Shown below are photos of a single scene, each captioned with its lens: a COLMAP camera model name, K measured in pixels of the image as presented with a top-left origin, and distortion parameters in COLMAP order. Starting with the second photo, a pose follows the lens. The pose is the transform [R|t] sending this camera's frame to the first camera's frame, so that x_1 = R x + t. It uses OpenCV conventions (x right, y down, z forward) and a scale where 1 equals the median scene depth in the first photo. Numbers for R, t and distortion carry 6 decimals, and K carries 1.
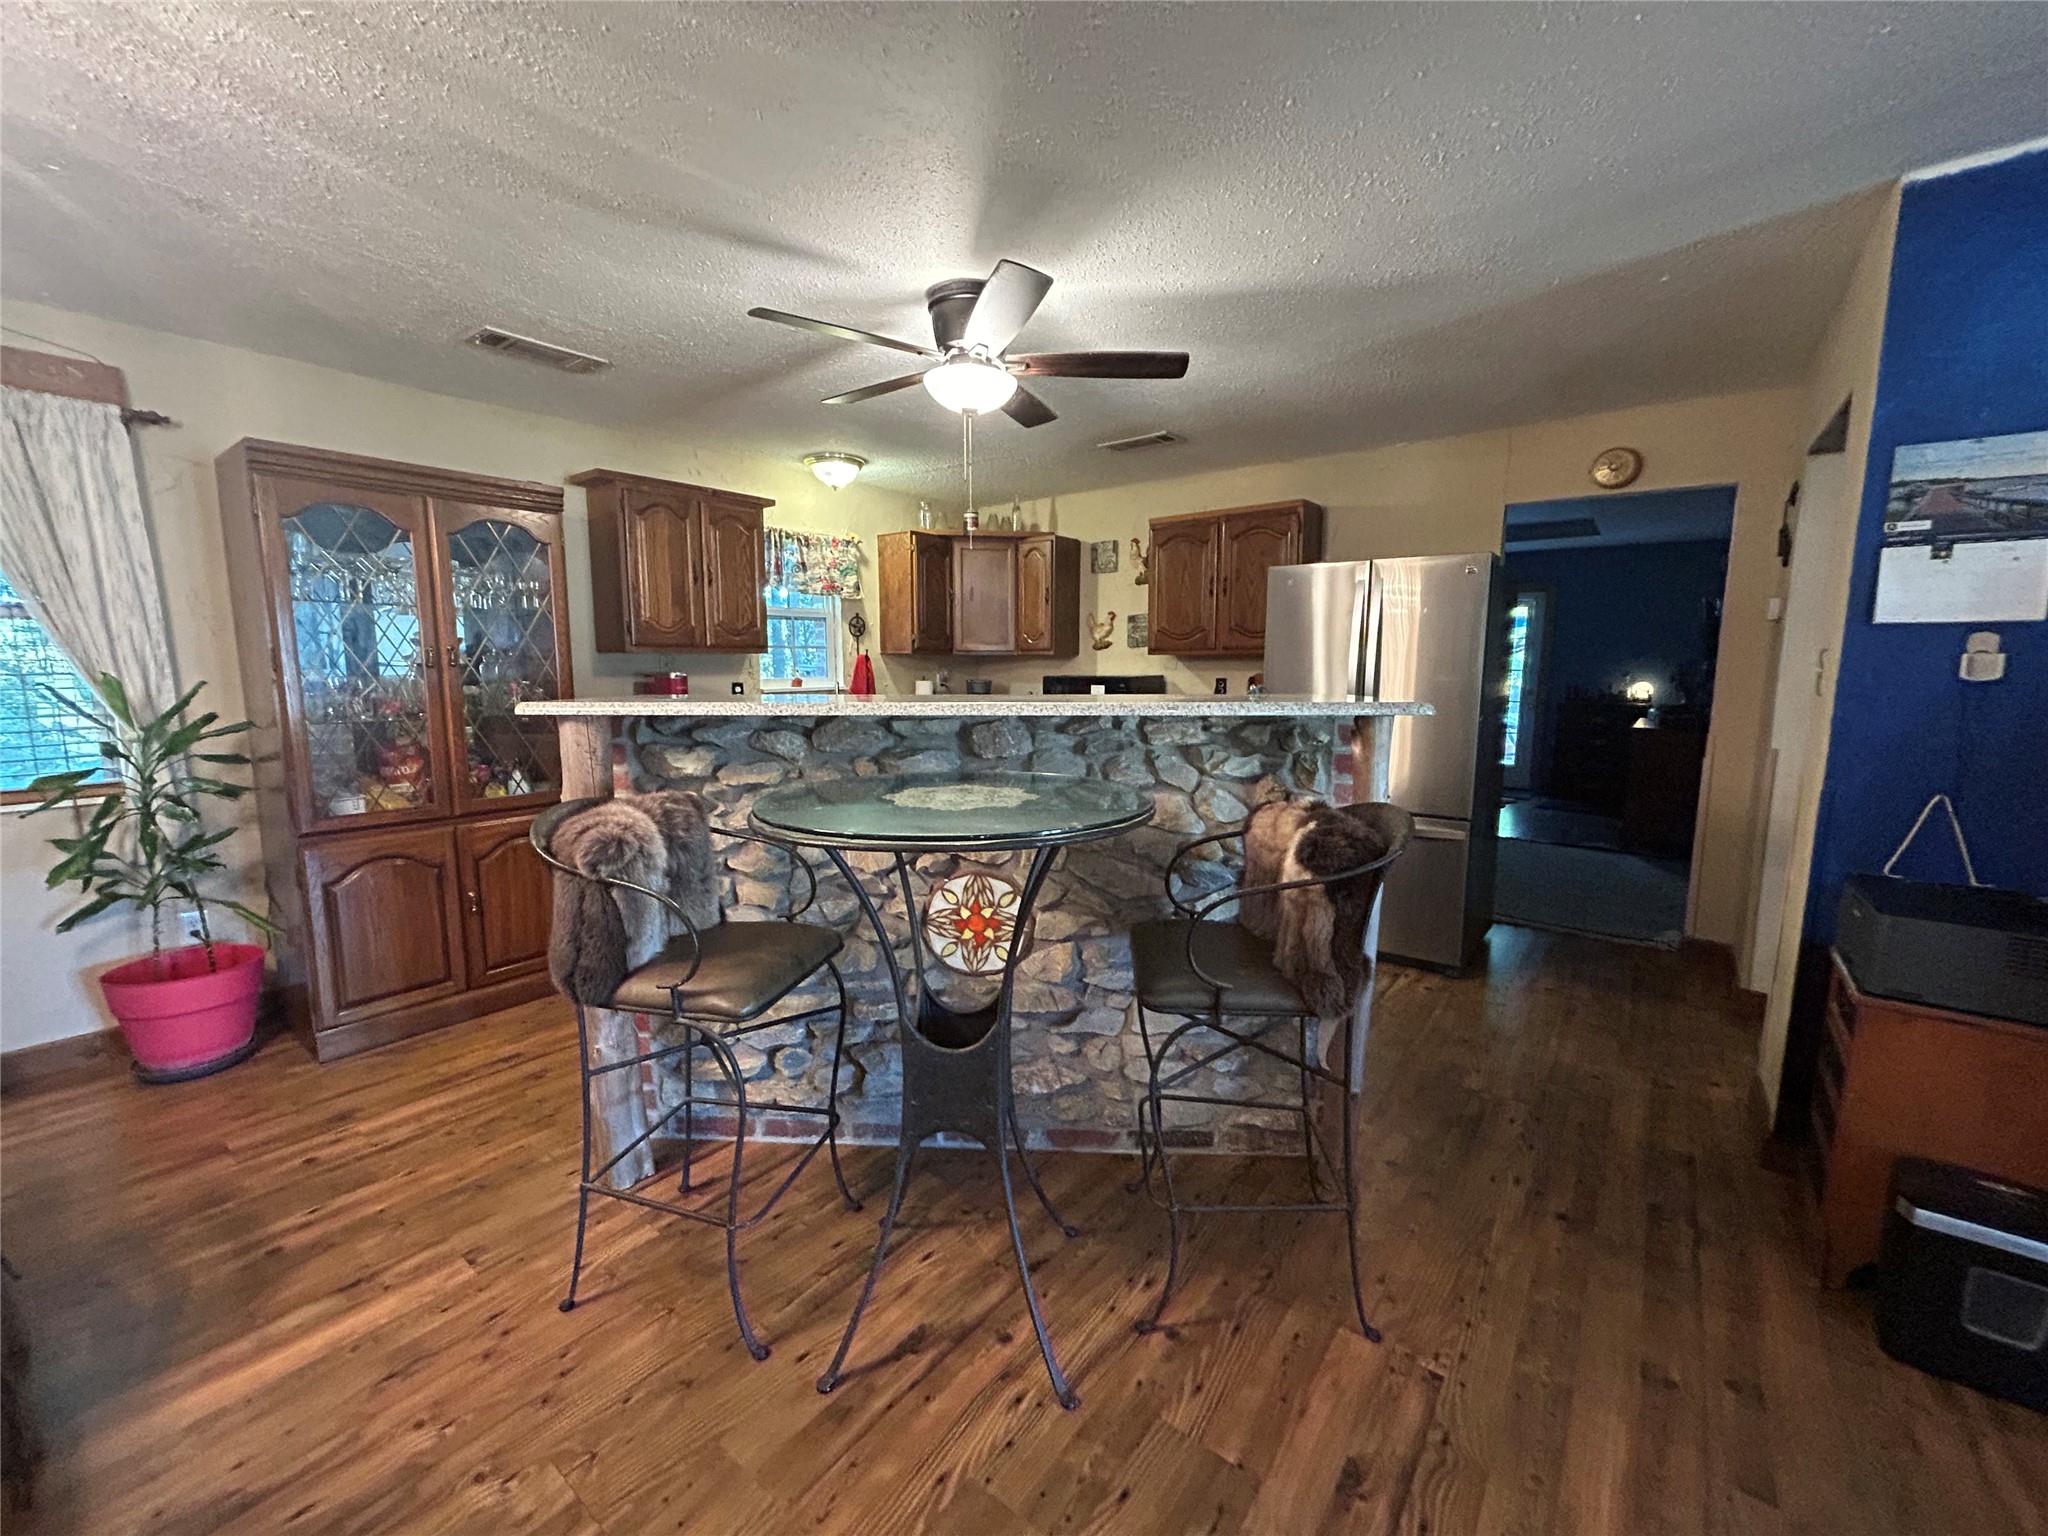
lens RADIAL K [[821.1, 0, 1022.0], [0, 821.1, 772.2], [0, 0, 1]] dist [0.002350, -0.000268]
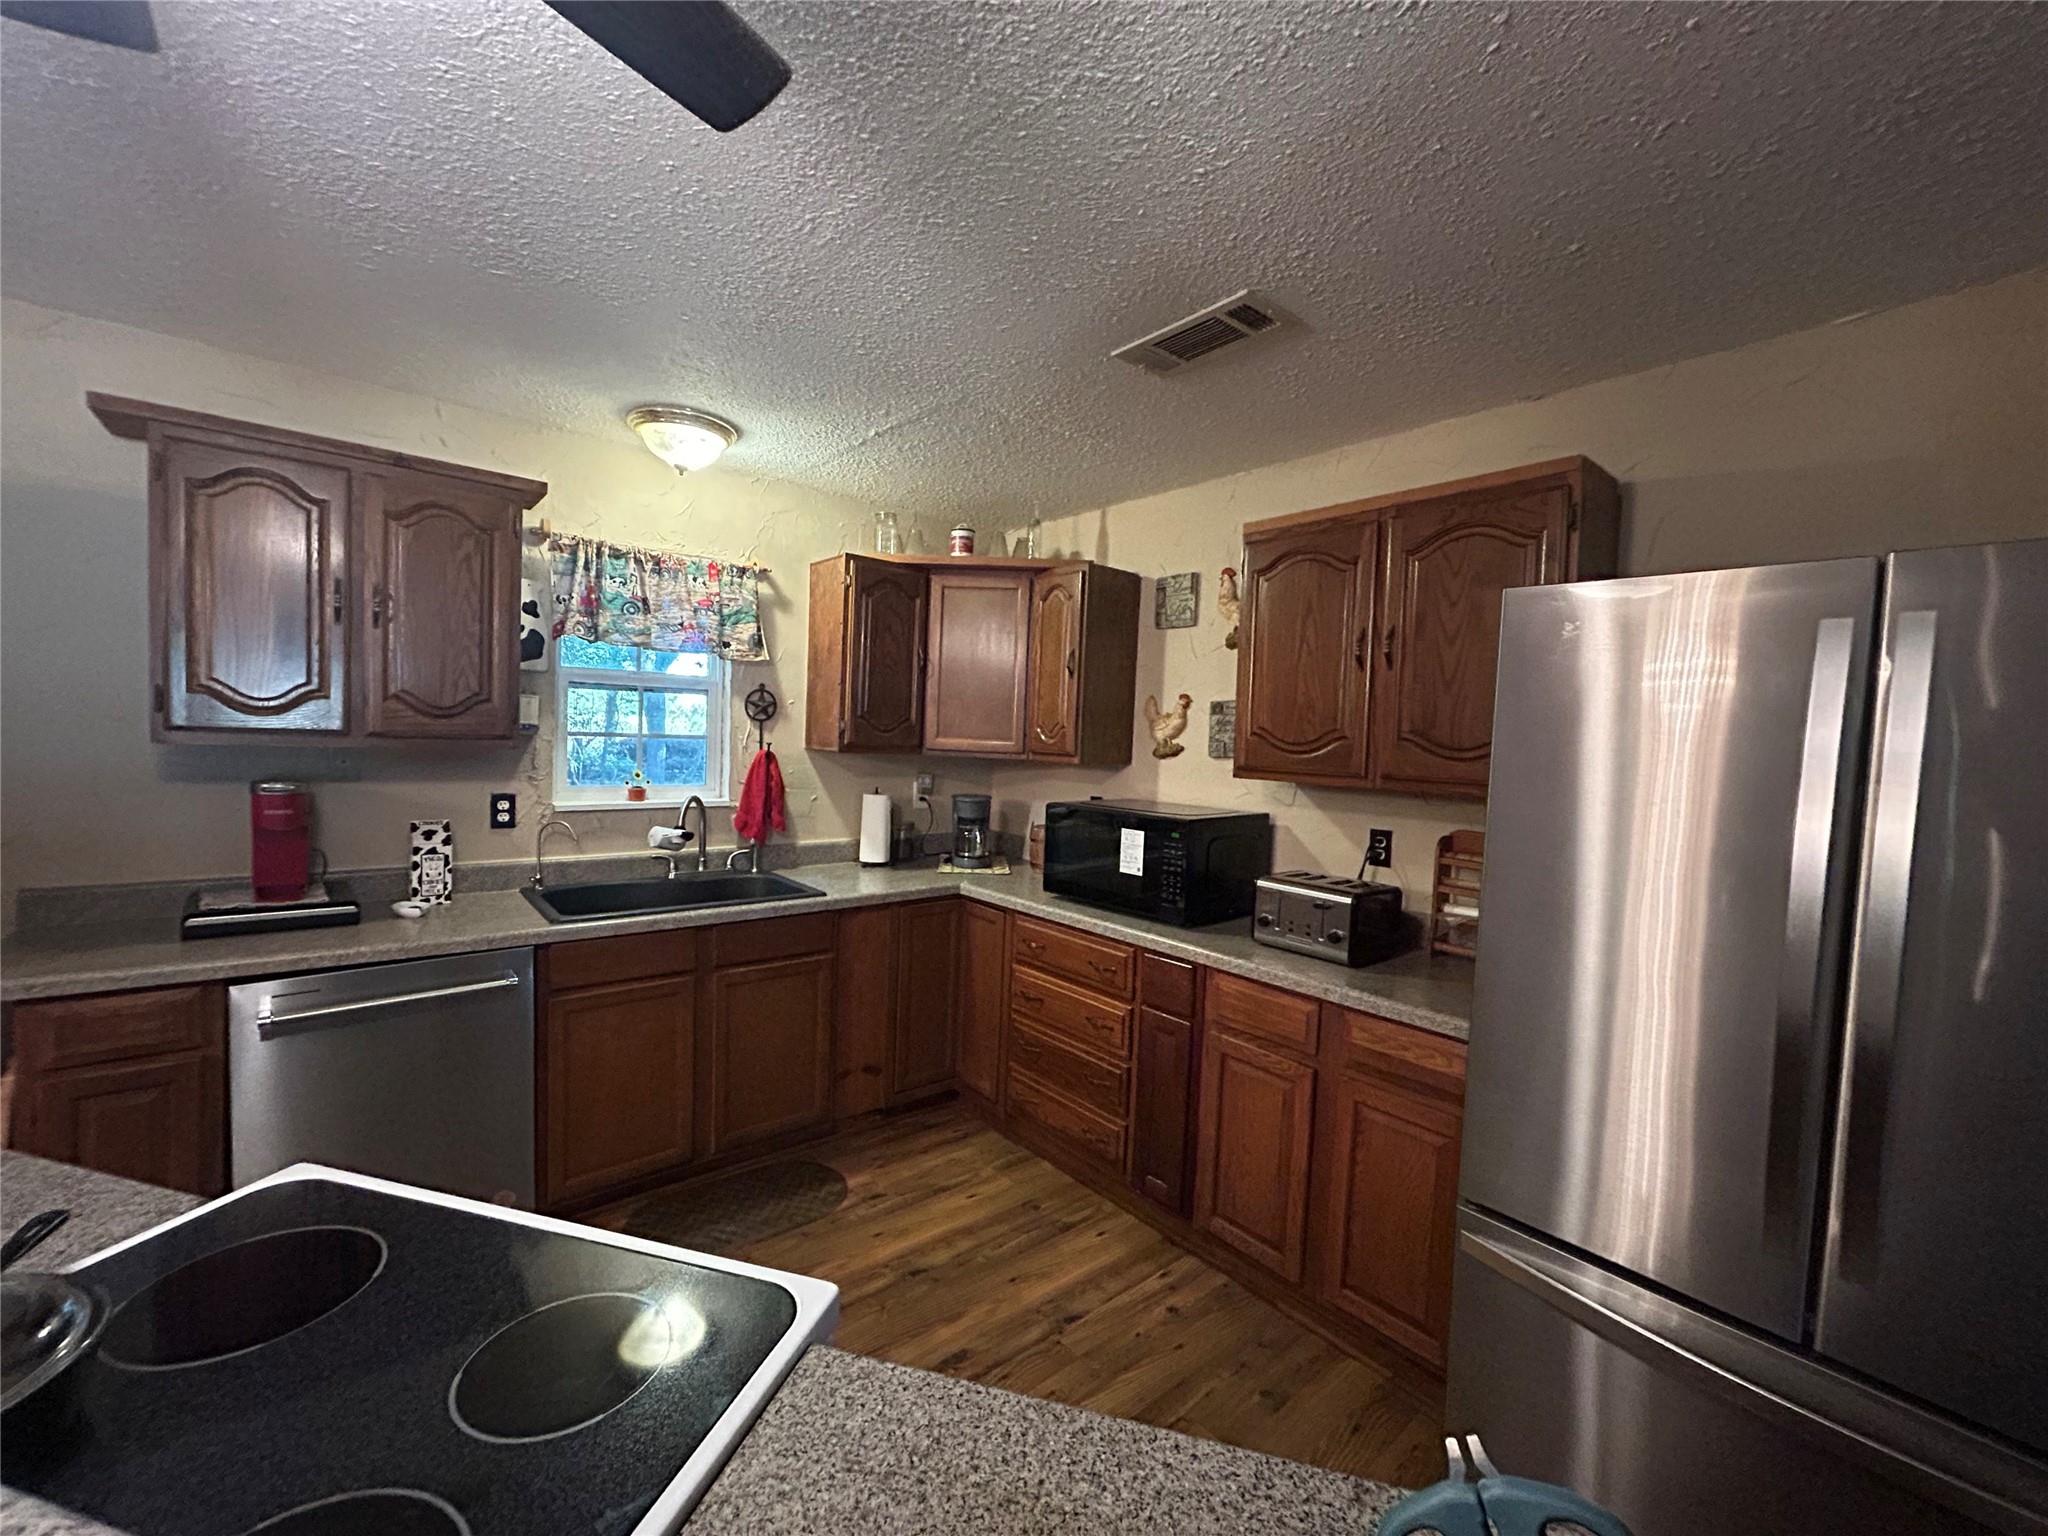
lens RADIAL K [[821.1, 0, 1024.9], [0, 821.1, 767.9], [0, 0, 1]] dist [0.002350, -0.000268]
pose [[0.978409, 0.047285, -0.201196, 0.120887], [-0.066577, 0.993694, -0.090225, -0.086907], [0.195660, 0.101672, 0.975387, 0.434312]]
